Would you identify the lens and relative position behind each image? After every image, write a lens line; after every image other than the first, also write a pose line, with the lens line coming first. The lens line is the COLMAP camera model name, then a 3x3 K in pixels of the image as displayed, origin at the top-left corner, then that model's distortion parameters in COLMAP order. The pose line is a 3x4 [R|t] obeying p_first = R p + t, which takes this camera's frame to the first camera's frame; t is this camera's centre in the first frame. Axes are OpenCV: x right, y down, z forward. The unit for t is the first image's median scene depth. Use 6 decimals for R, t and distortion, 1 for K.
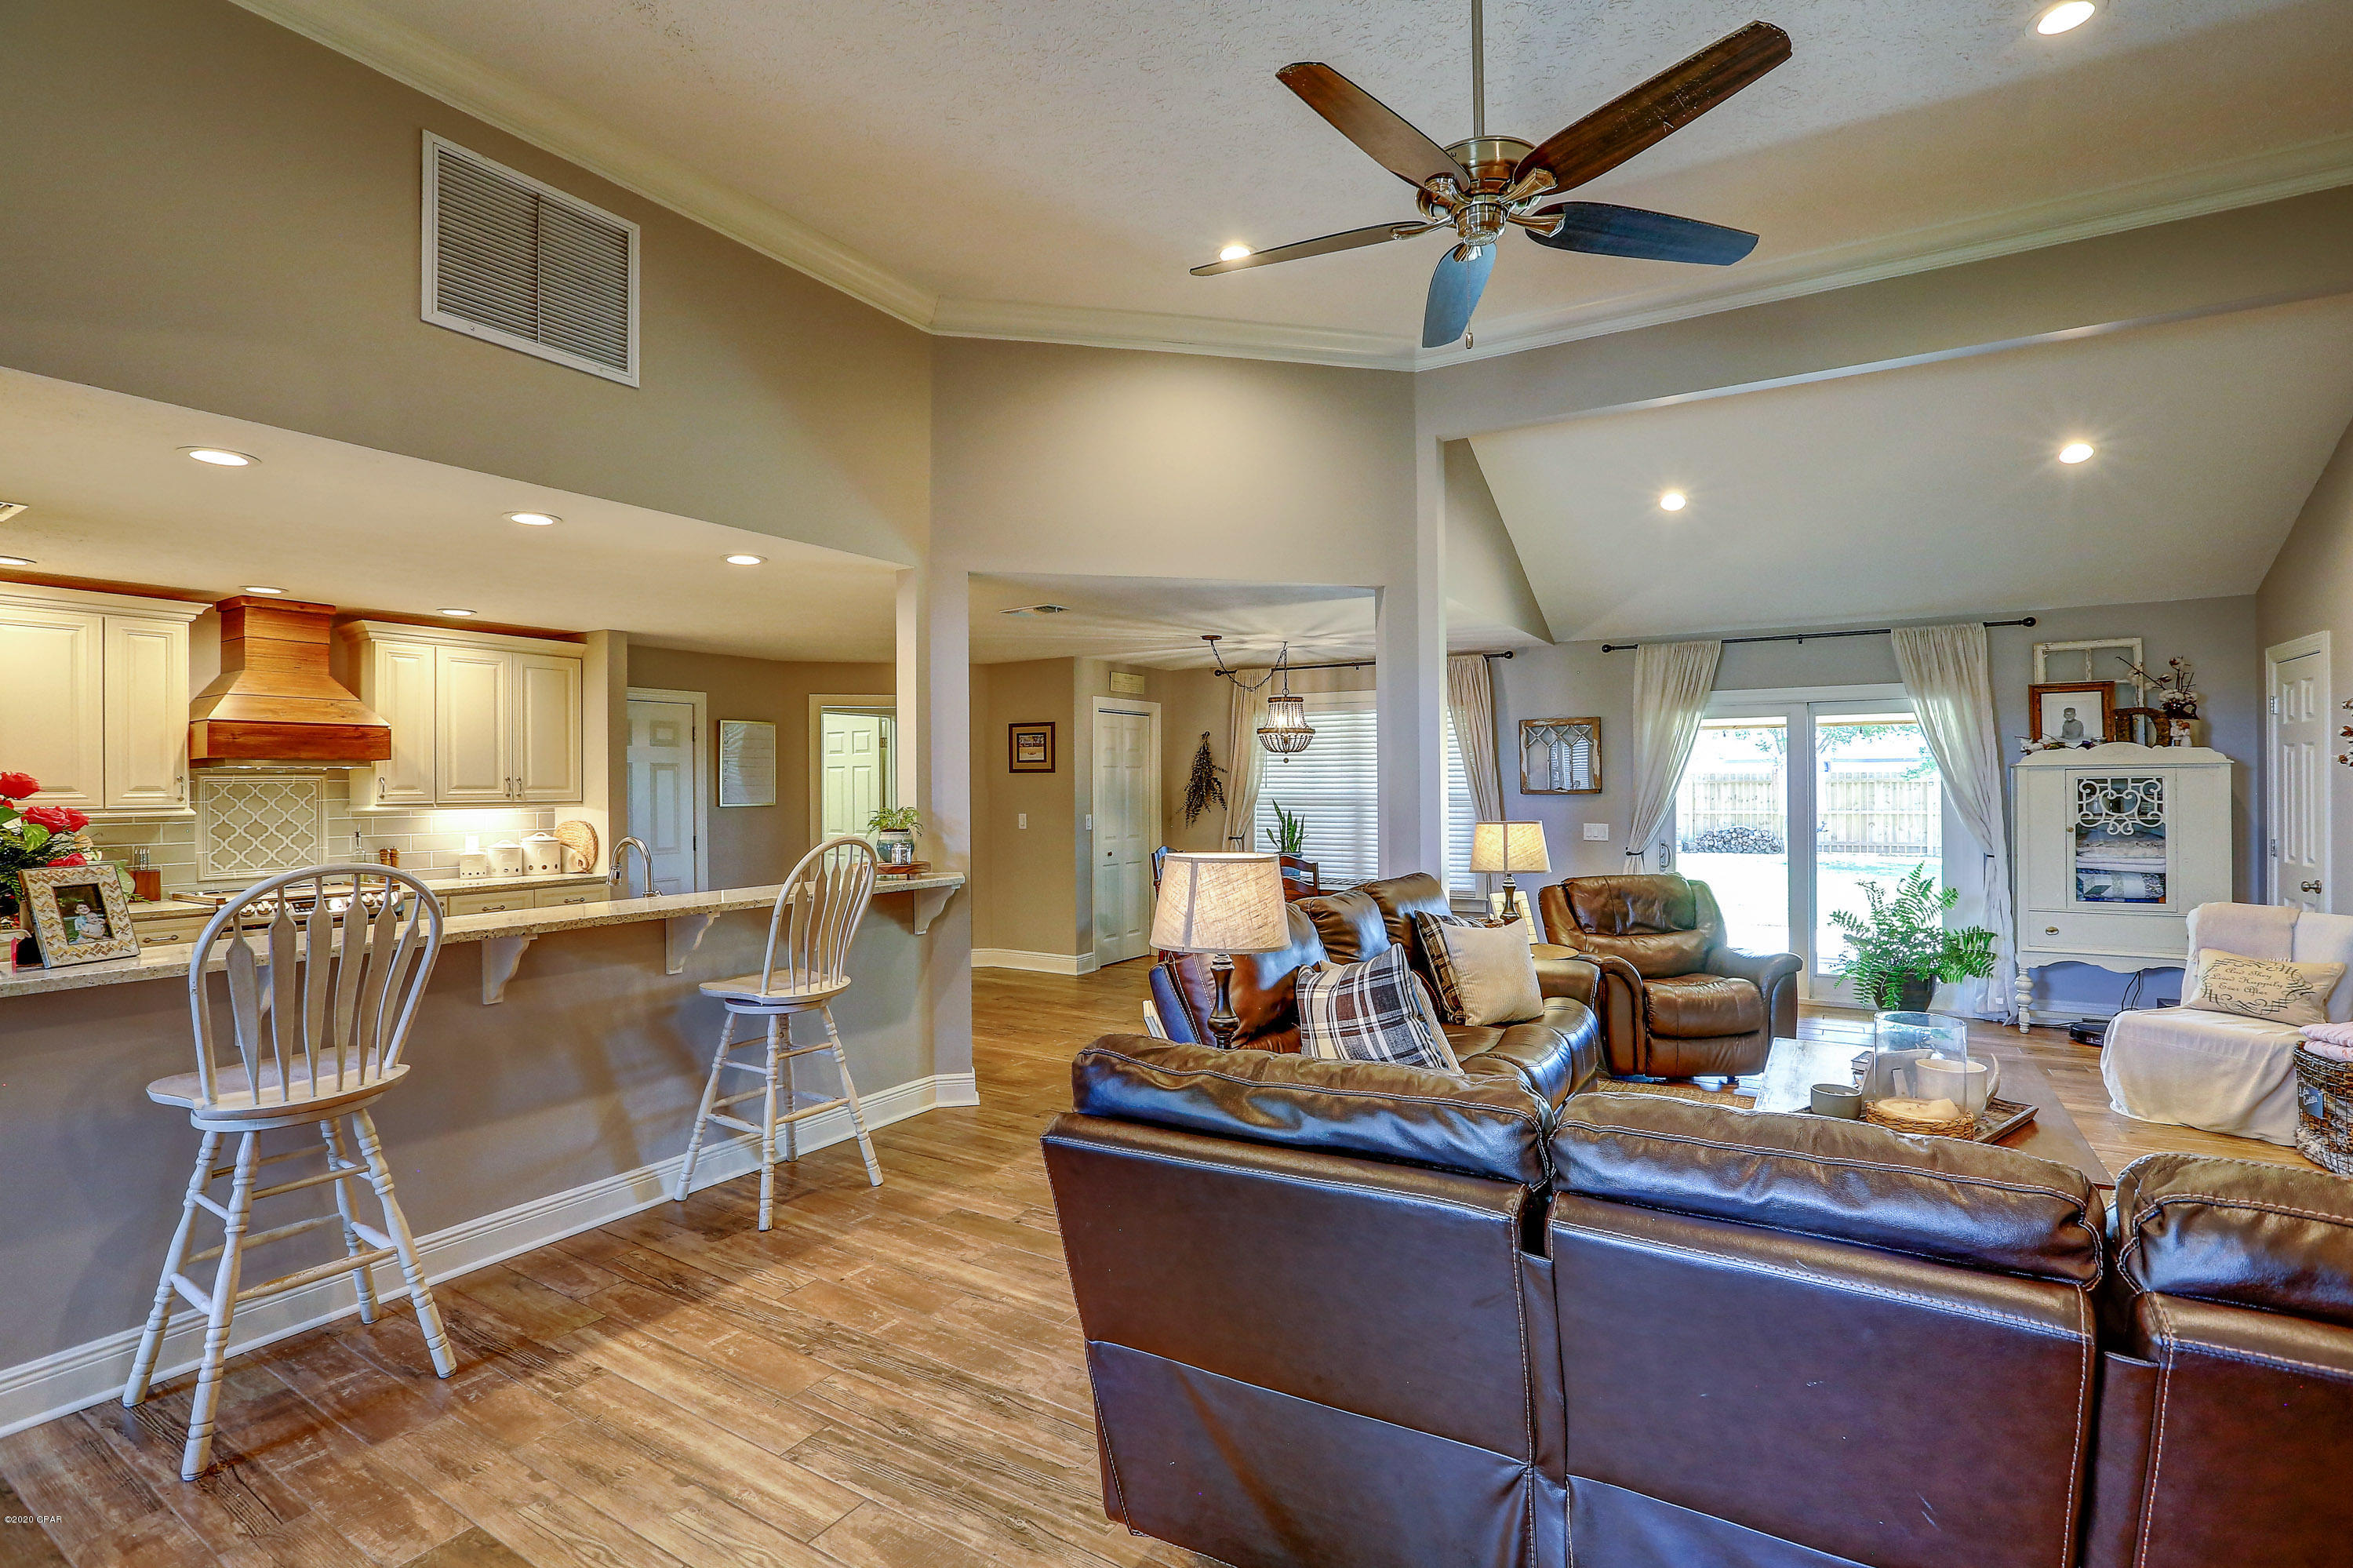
lens RADIAL K [[1095.4, 0, 1137.4], [0, 1095.4, 781.8], [0, 0, 1]] dist [-0.041524, 0.013268]
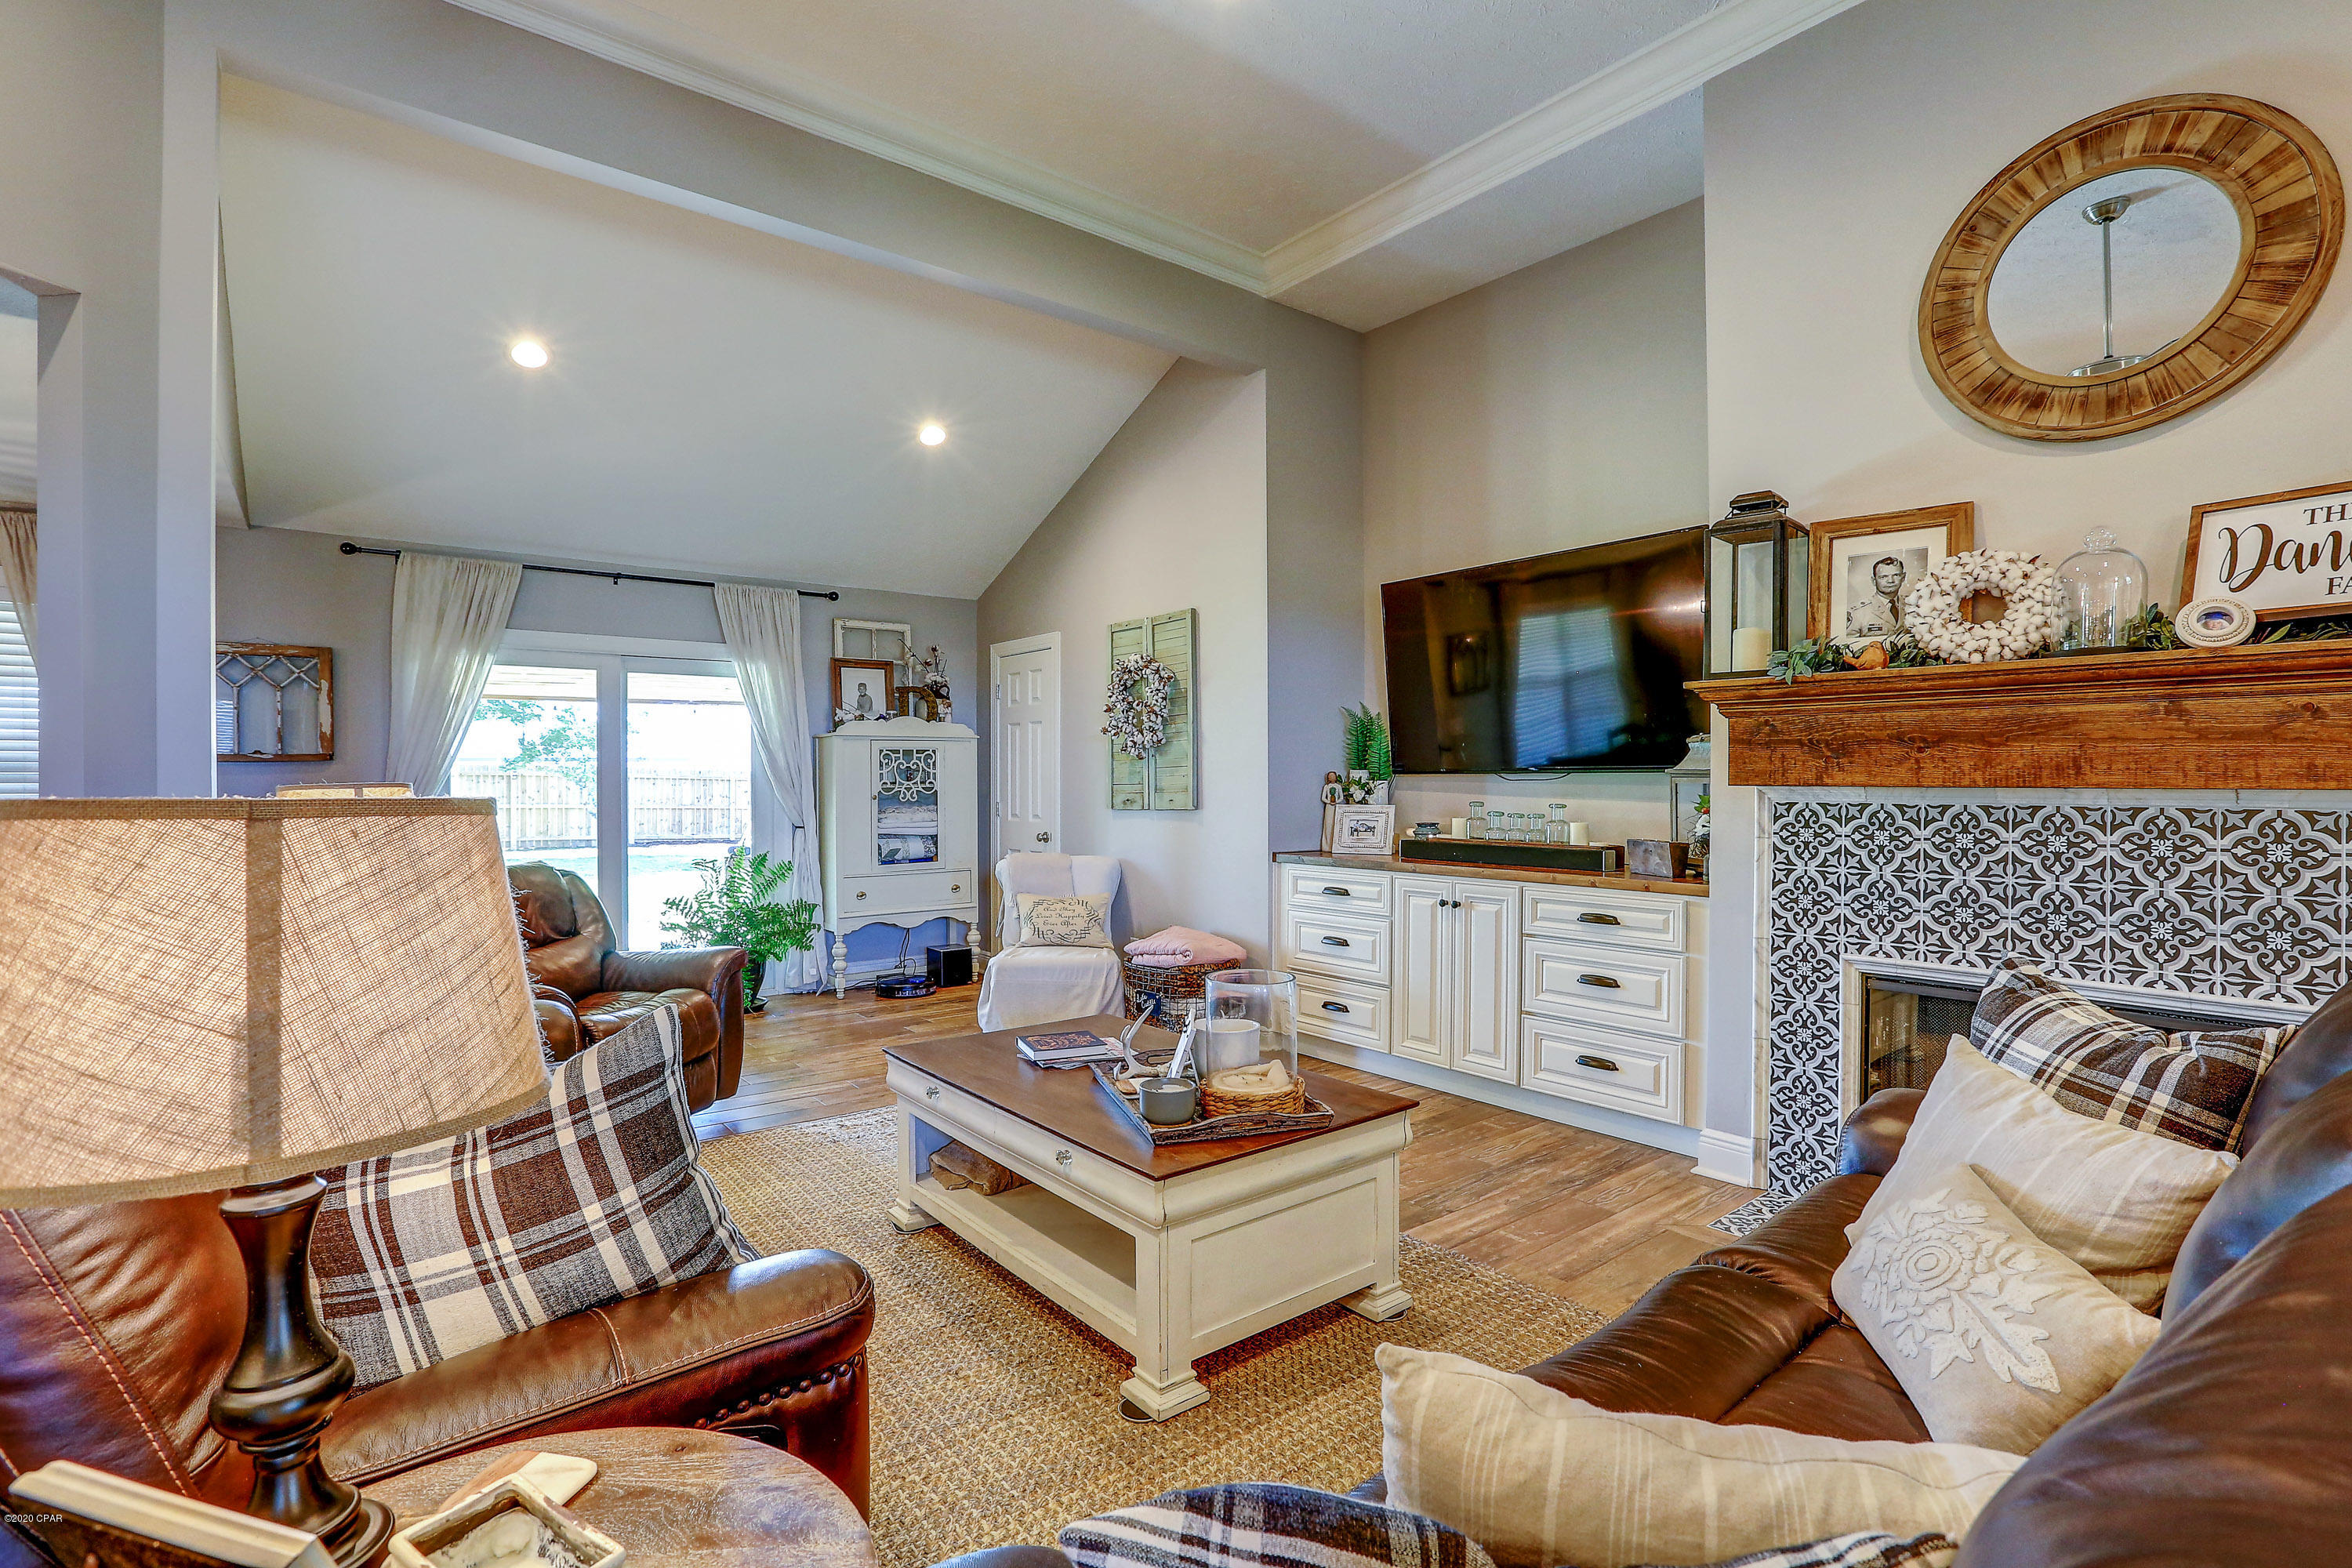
lens RADIAL K [[1094.9, 0, 1168.4], [0, 1094.9, 782.0], [0, 0, 1]] dist [-0.041524, 0.013268]
pose [[0.318933, 0.006144, 0.947757, -0.061997], [-0.003624, 0.999980, -0.005263, 0.035159], [-0.947770, -0.001756, 0.318949, 0.387567]]
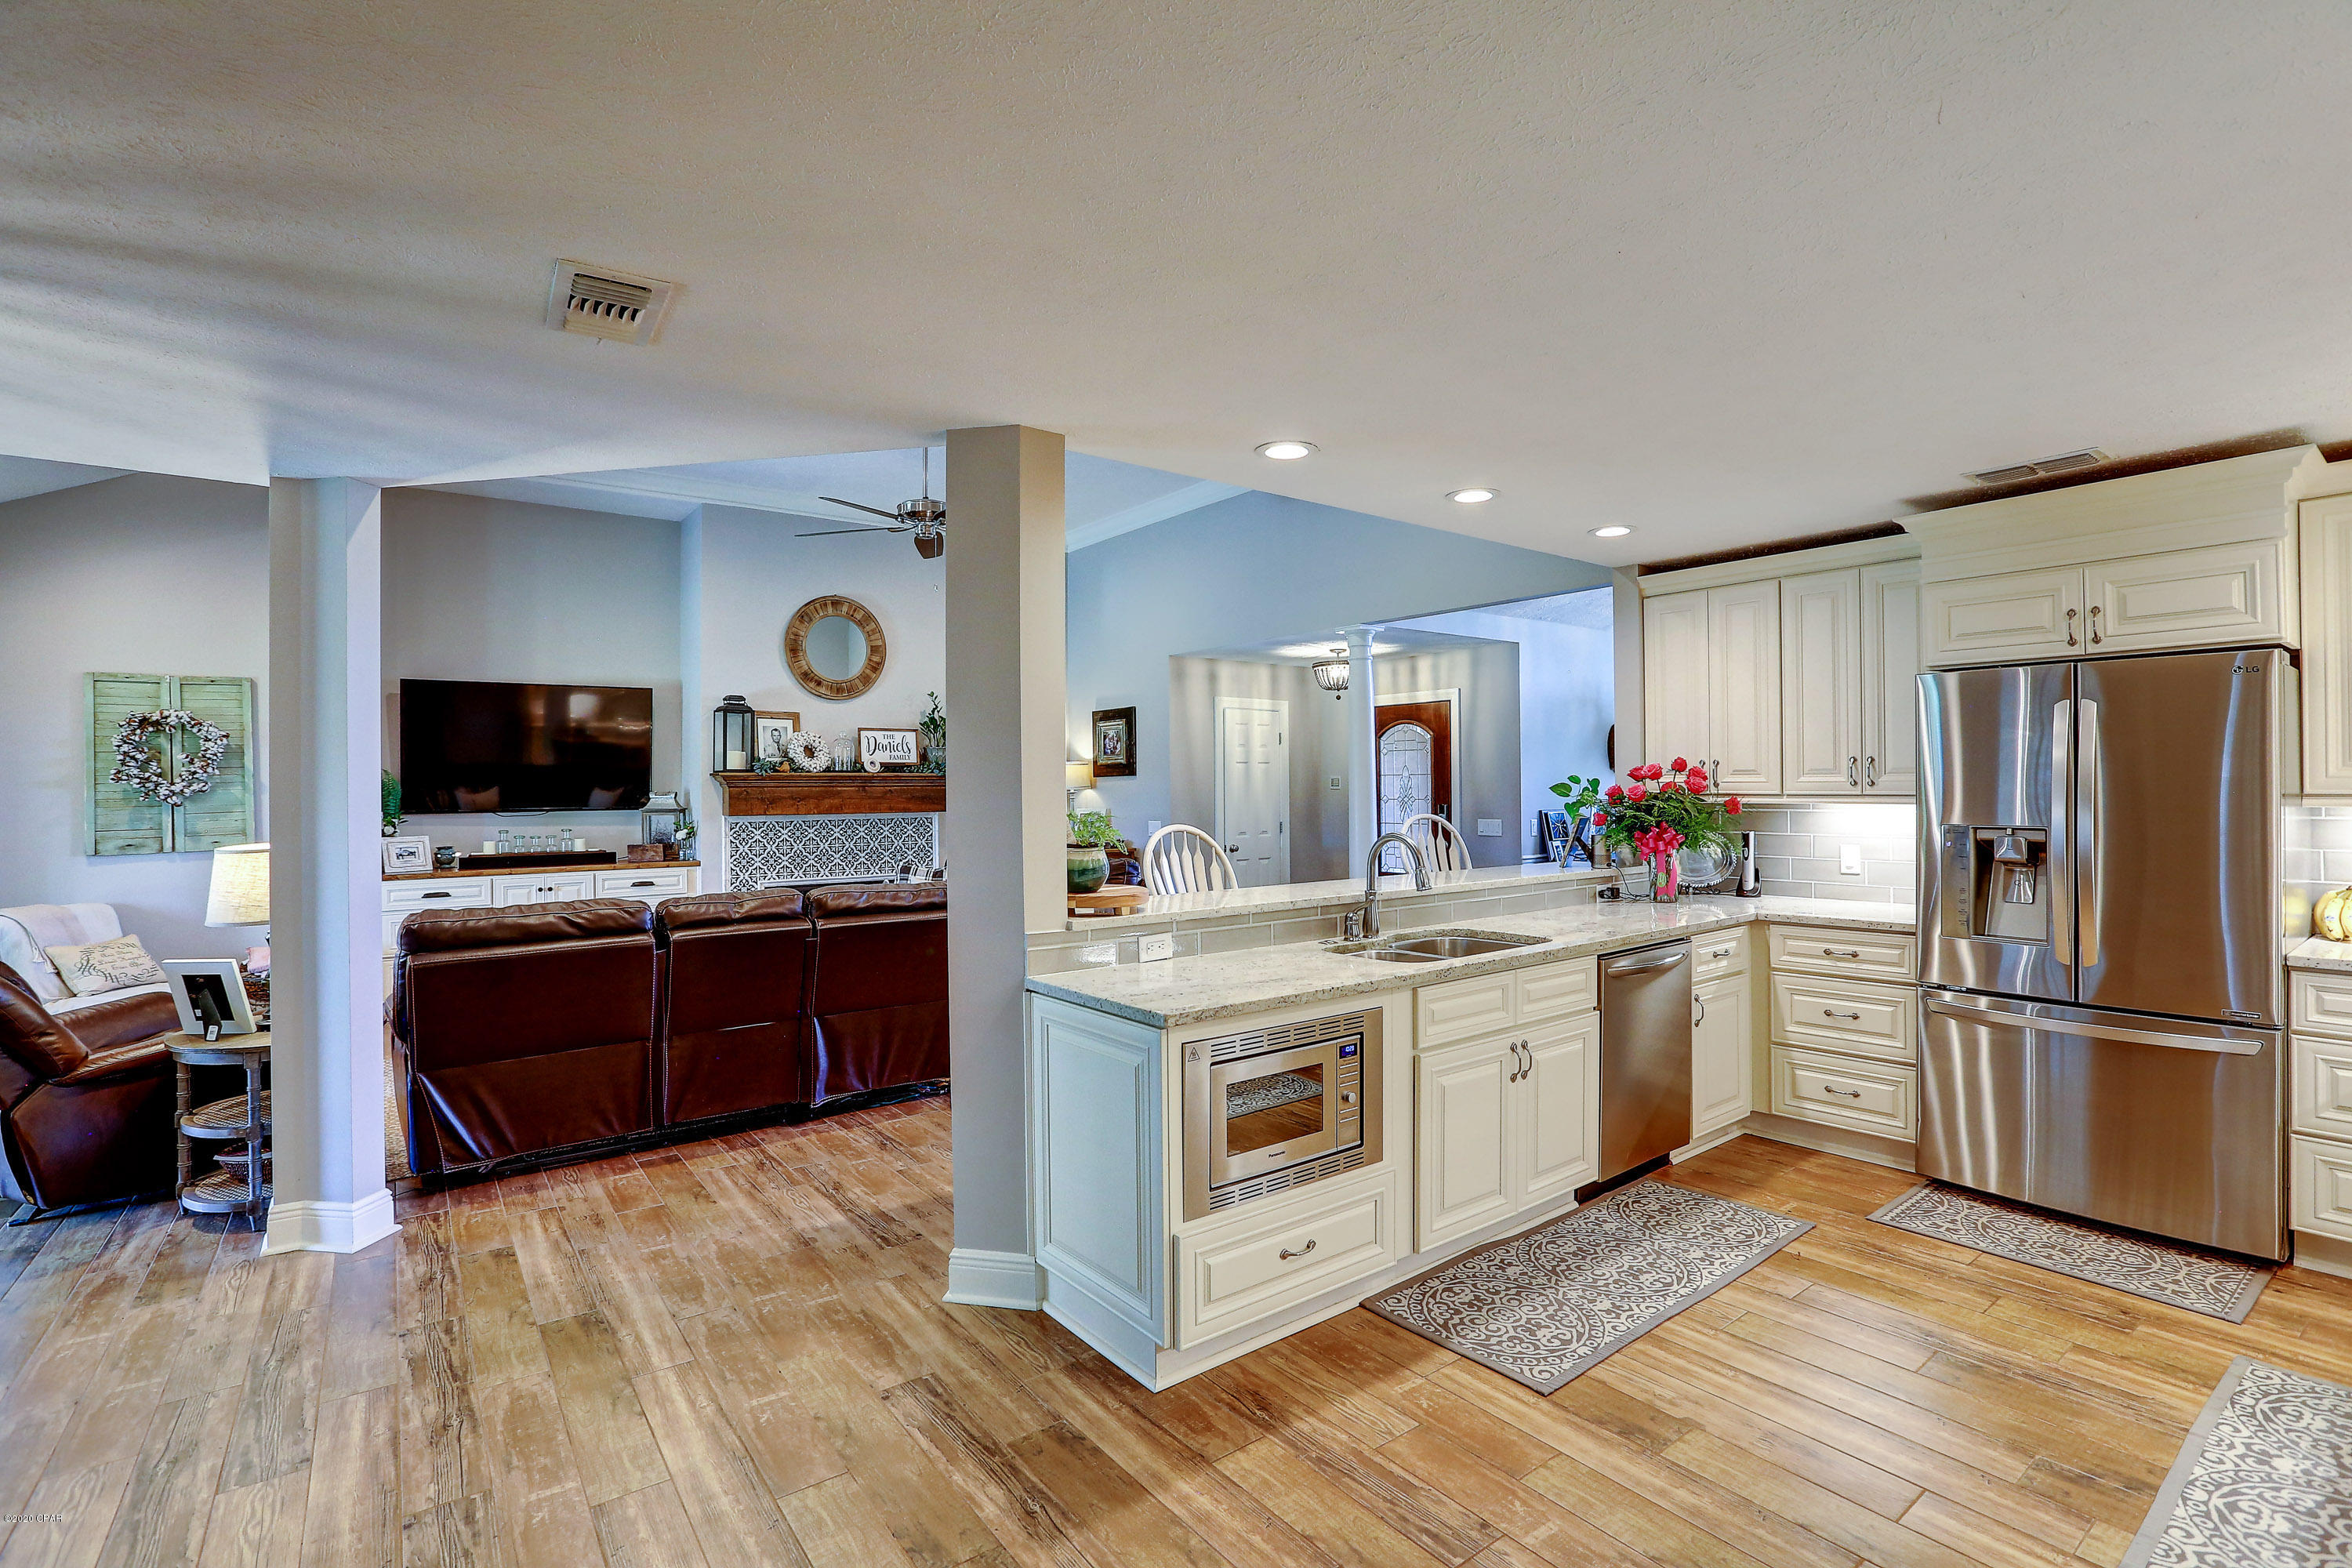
lens RADIAL K [[1094.9, 0, 1182.4], [0, 1094.9, 769.4], [0, 0, 1]] dist [-0.041524, 0.013268]
pose [[-0.936924, 0.022432, 0.348812, -0.439141], [0.017570, 0.999699, -0.017095, 0.007952], [-0.349091, -0.009888, -0.937037, 1.355716]]
